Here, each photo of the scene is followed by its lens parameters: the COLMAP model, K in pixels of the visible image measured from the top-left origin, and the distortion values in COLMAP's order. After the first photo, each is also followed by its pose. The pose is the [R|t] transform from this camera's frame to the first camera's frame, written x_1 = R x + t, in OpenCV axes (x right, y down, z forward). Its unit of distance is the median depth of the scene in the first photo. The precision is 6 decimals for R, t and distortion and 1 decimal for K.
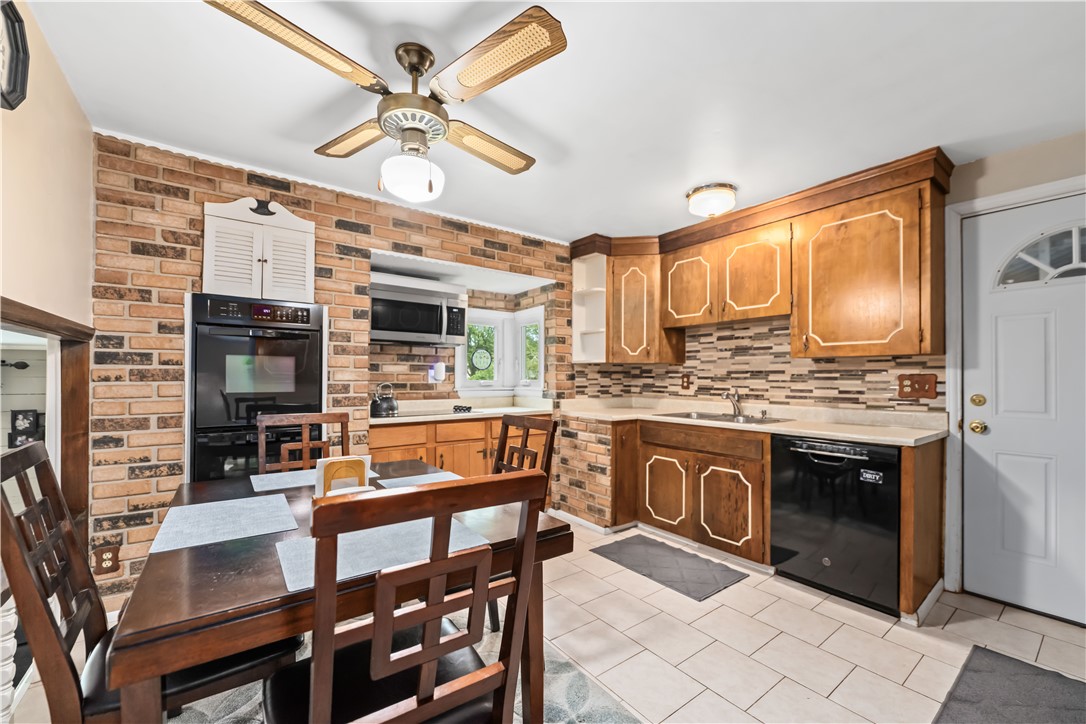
lens RADIAL K [[436.3, 0, 553.2], [0, 436.3, 374.7], [0, 0, 1]] dist [-0.003570, -0.000389]
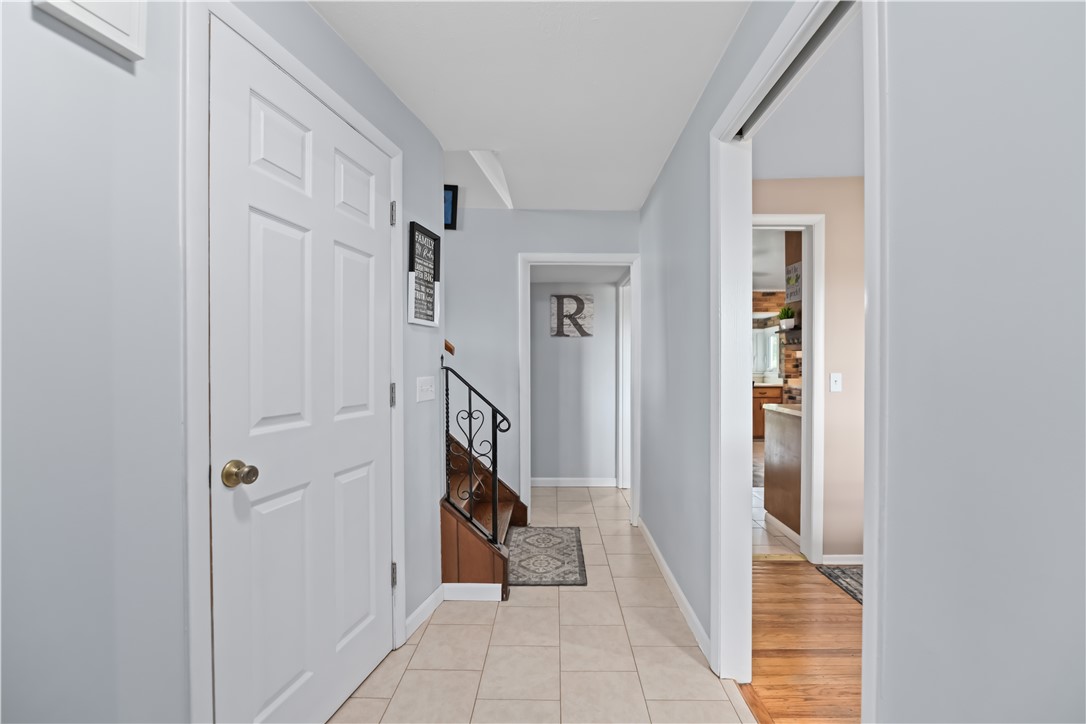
lens RADIAL K [[436.3, 0, 553.2], [0, 436.3, 374.7], [0, 0, 1]] dist [-0.003570, -0.000389]
pose [[0.794304, 0.003150, -0.607513, 0.403278], [0.007379, 0.999863, 0.014833, 0.008611], [0.607476, -0.016265, 0.794172, -1.192953]]
